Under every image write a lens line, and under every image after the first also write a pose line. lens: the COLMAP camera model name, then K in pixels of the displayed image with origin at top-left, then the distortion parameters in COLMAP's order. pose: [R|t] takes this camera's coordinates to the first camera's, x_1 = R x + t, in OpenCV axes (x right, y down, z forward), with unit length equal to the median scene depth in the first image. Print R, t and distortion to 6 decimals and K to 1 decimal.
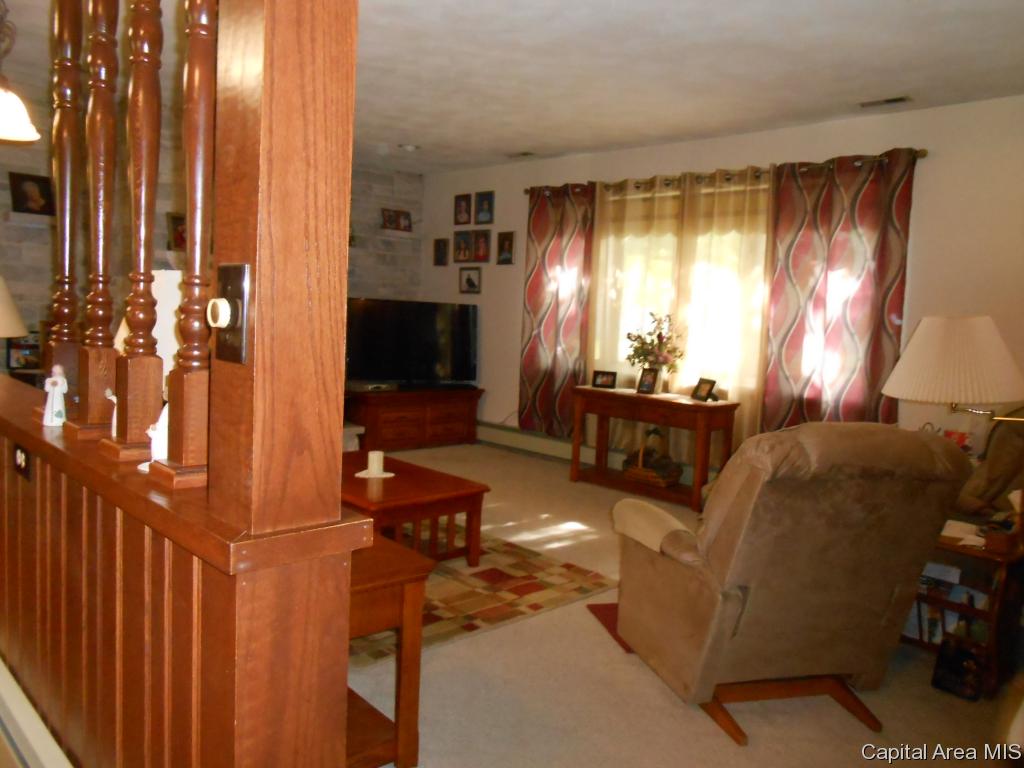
lens RADIAL K [[778.6, 0, 512.0], [0, 778.6, 384.0], [0, 0, 1]] dist [-0.009637, -0.001544]
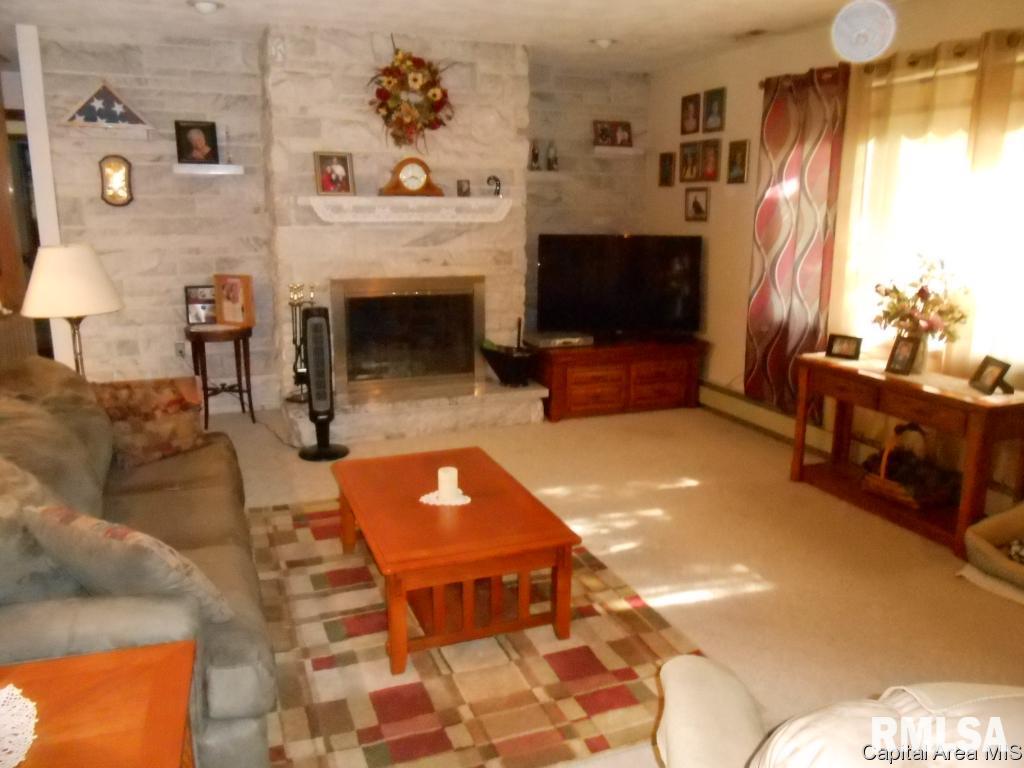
lens RADIAL K [[792.0, 0, 512.0], [0, 792.0, 384.0], [0, 0, 1]] dist [-0.058374, 0.085646]
pose [[0.923245, 0.042768, -0.381824, 0.102124], [0.000892, 0.993544, 0.113443, -0.048474], [0.384210, -0.105076, 0.917247, 0.190816]]
